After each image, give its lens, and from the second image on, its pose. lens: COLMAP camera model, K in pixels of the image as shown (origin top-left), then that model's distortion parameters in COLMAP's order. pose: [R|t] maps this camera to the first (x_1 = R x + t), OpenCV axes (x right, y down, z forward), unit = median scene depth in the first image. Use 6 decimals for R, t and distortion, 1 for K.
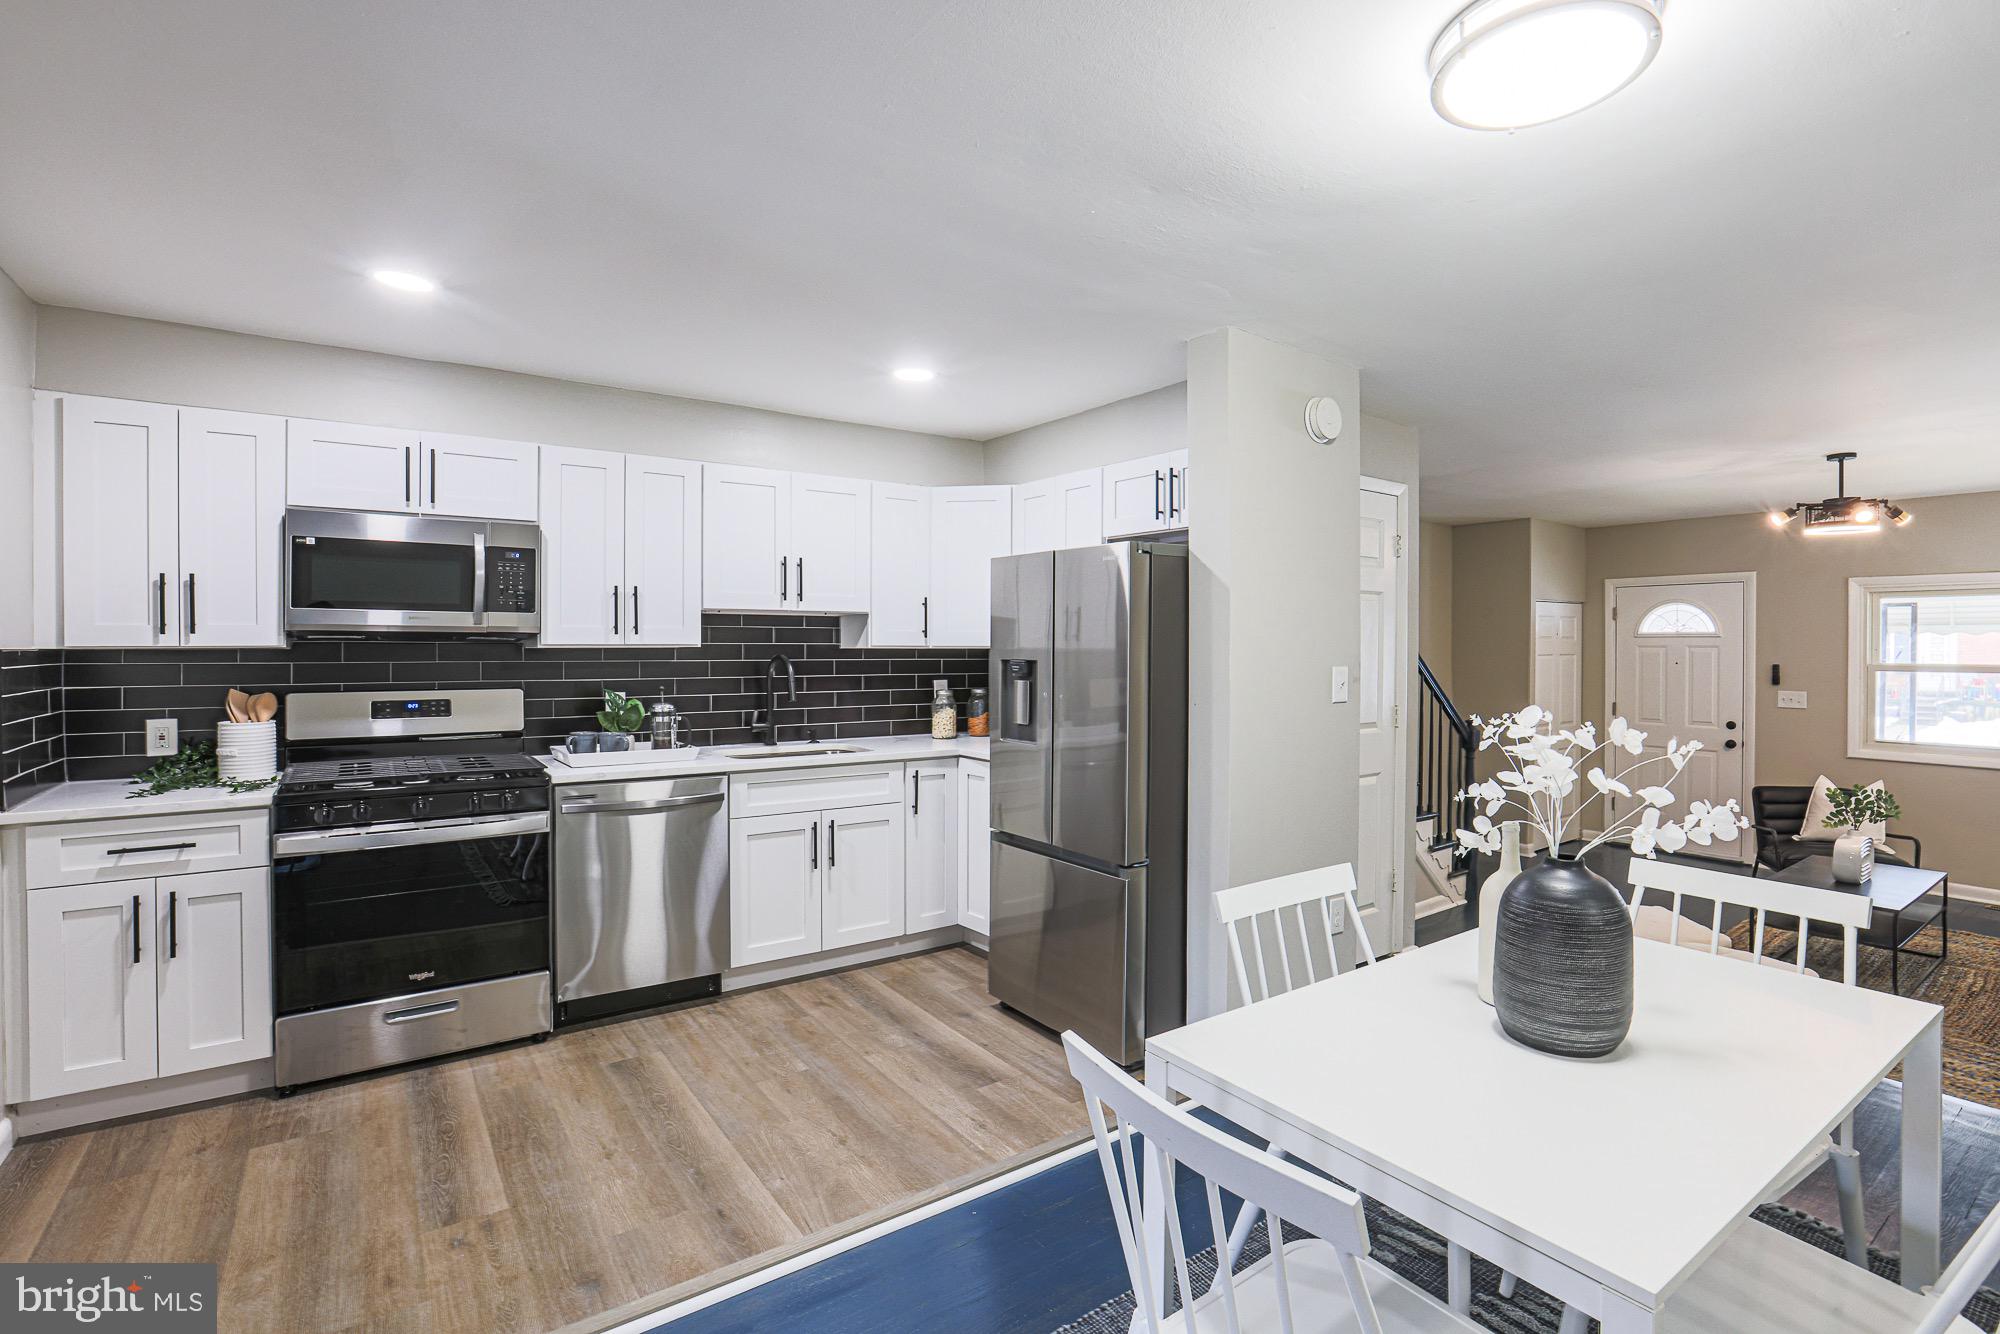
lens RADIAL K [[930.0, 0, 1009.1], [0, 930.0, 660.2], [0, 0, 1]] dist [-0.058573, 0.020298]
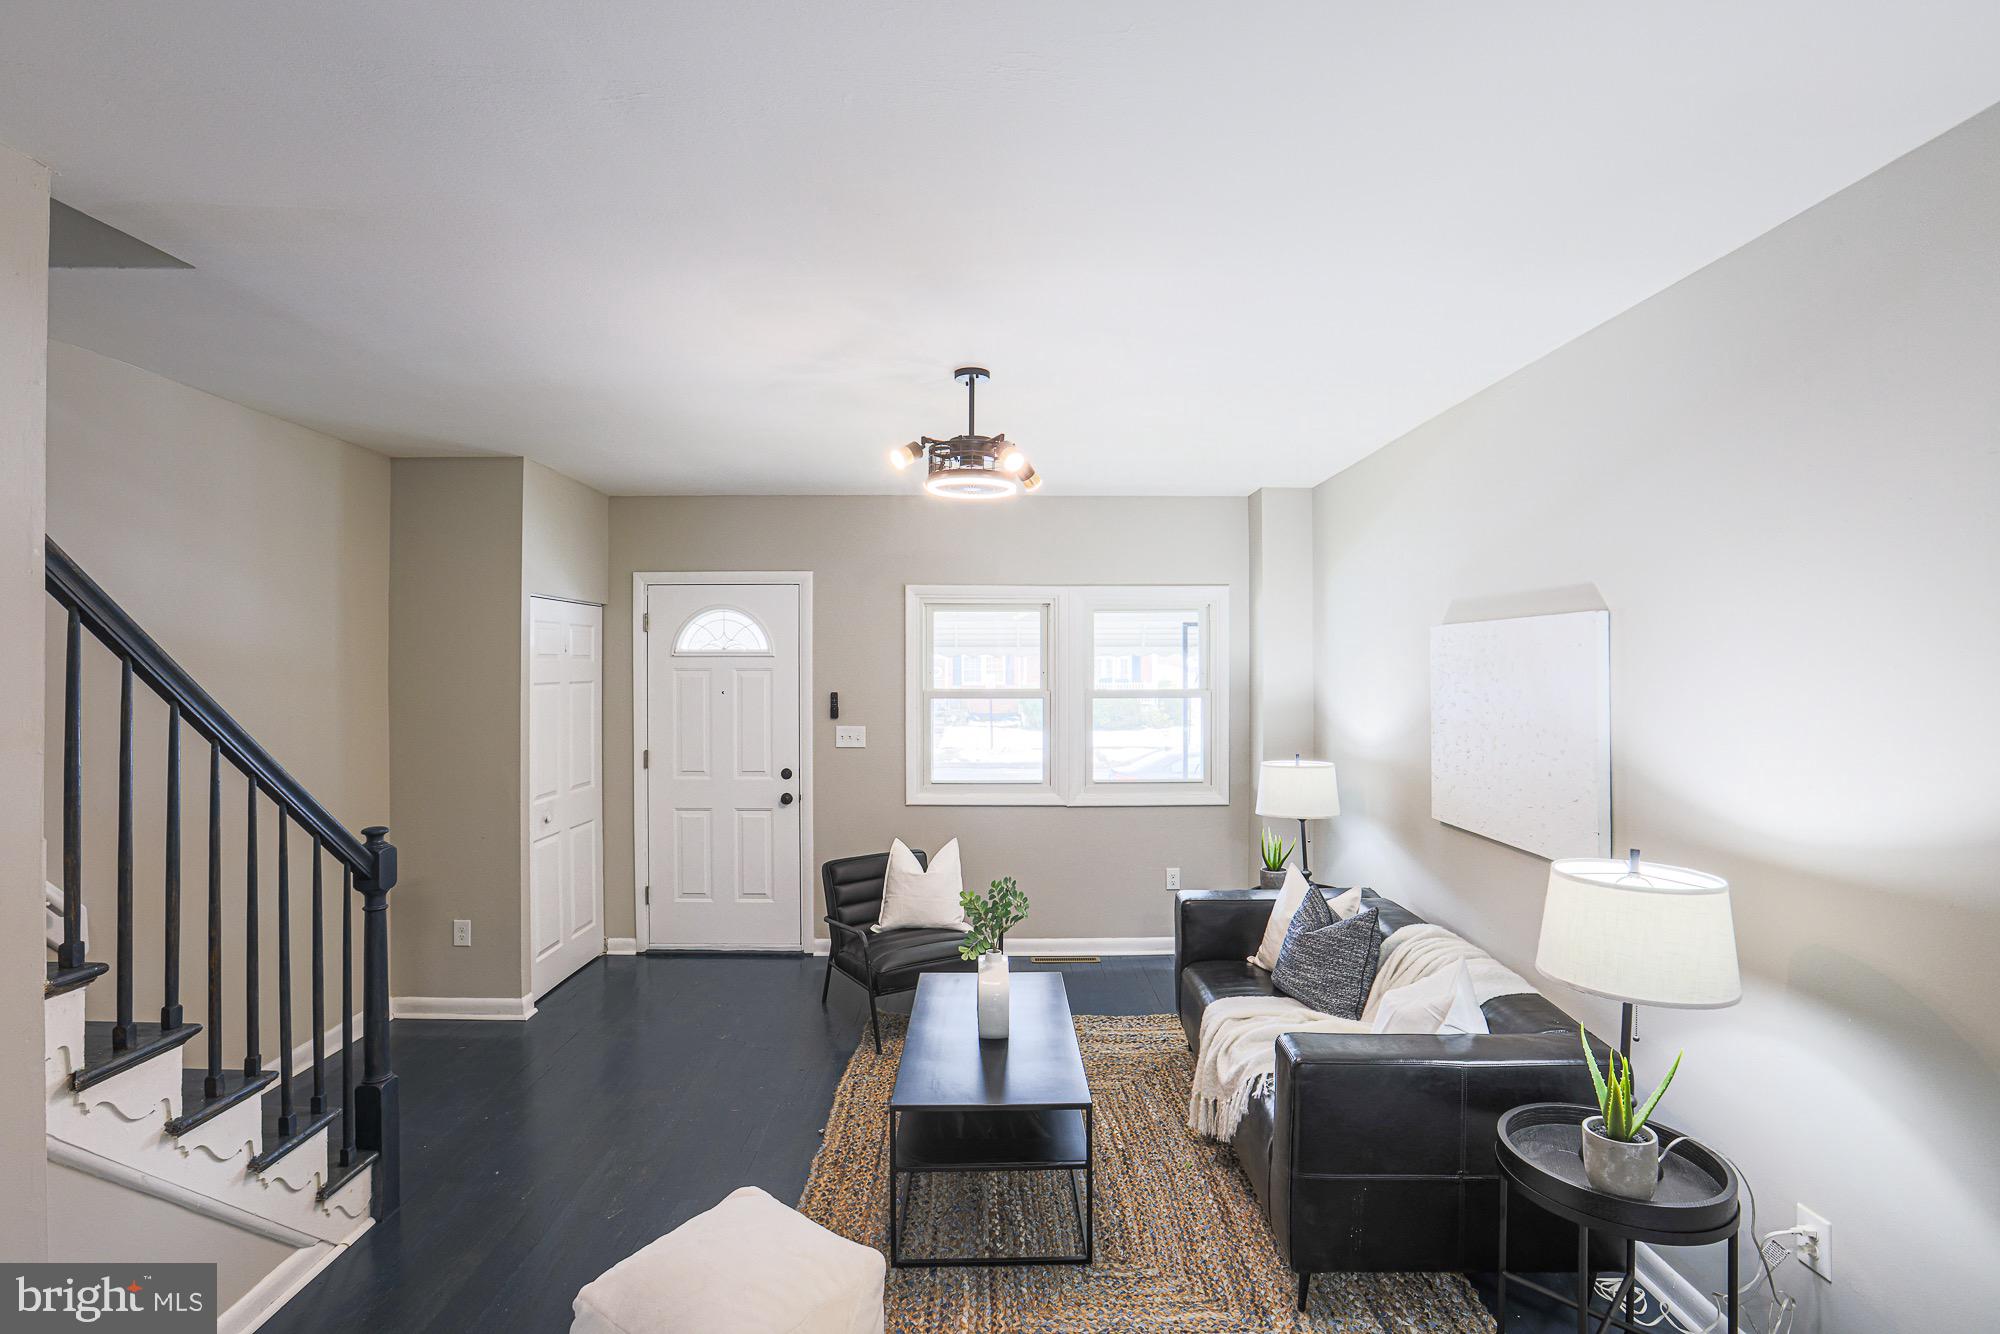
lens RADIAL K [[933.2, 0, 1010.2], [0, 933.2, 664.3], [0, 0, 1]] dist [-0.061540, 0.016297]
pose [[0.562692, 0.002846, 0.826662, 0.515632], [0.015857, 0.999773, -0.014235, -0.010028], [-0.826515, 0.021118, 0.562519, 0.798666]]
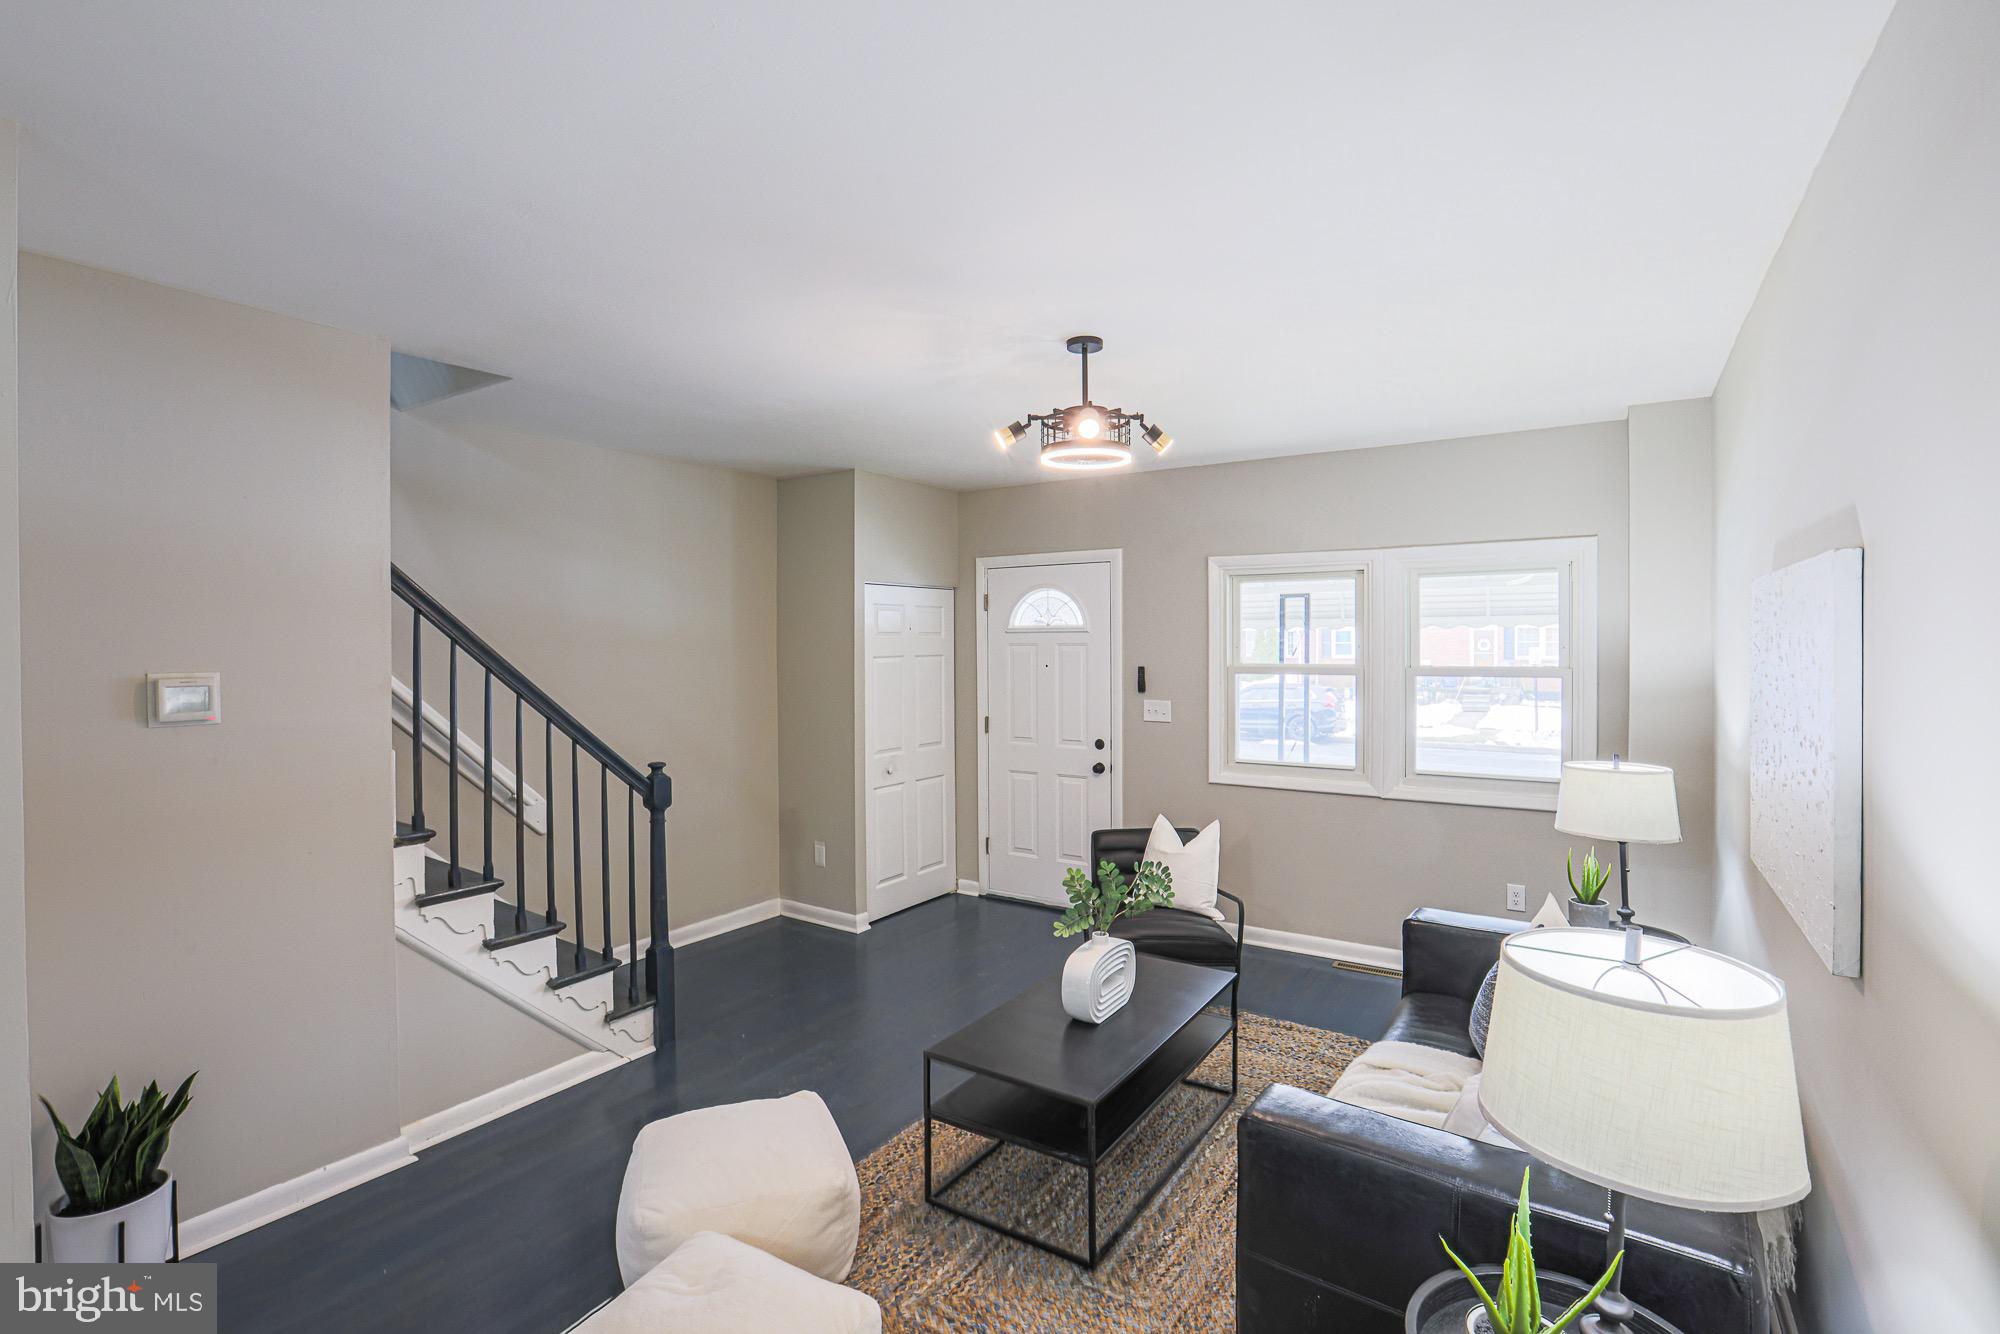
lens RADIAL K [[925.7, 0, 1001.1], [0, 925.7, 653.1], [0, 0, 1]] dist [-0.094822, 0.065199]
pose [[0.932400, -0.007778, 0.361344, 0.844315], [0.010526, 0.999929, -0.005639, -0.006403], [-0.361275, 0.009061, 0.932415, 0.551698]]
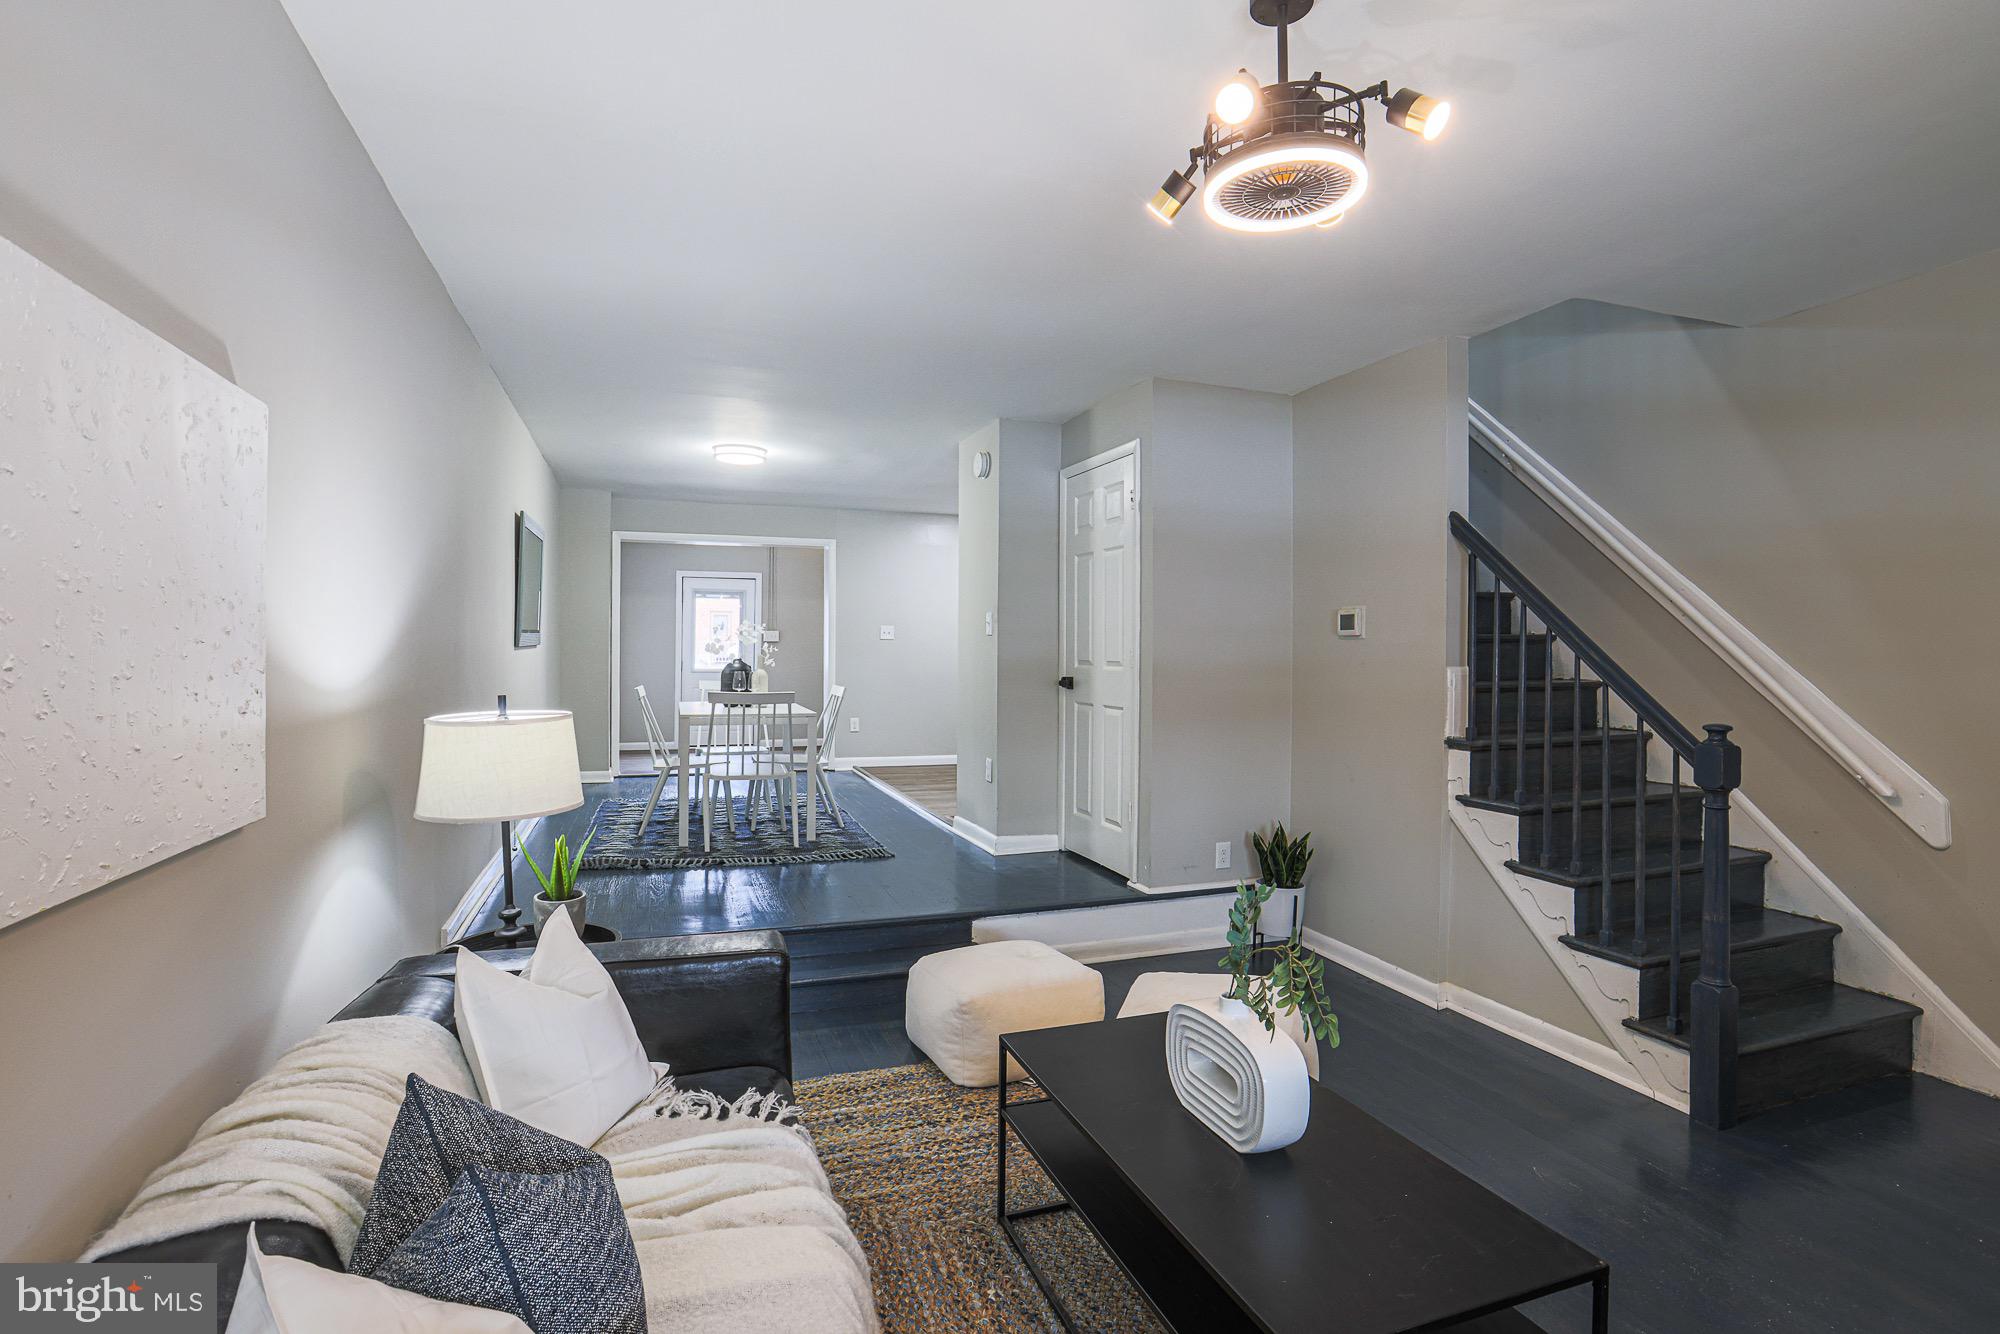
lens RADIAL K [[930.0, 0, 1009.1], [0, 930.0, 660.2], [0, 0, 1]] dist [-0.058573, 0.020298]
pose [[-0.248402, 0.007433, -0.968629, 1.744009], [-0.022399, 0.999659, 0.013416, 0.060289], [0.968398, 0.025029, -0.248151, 1.305802]]
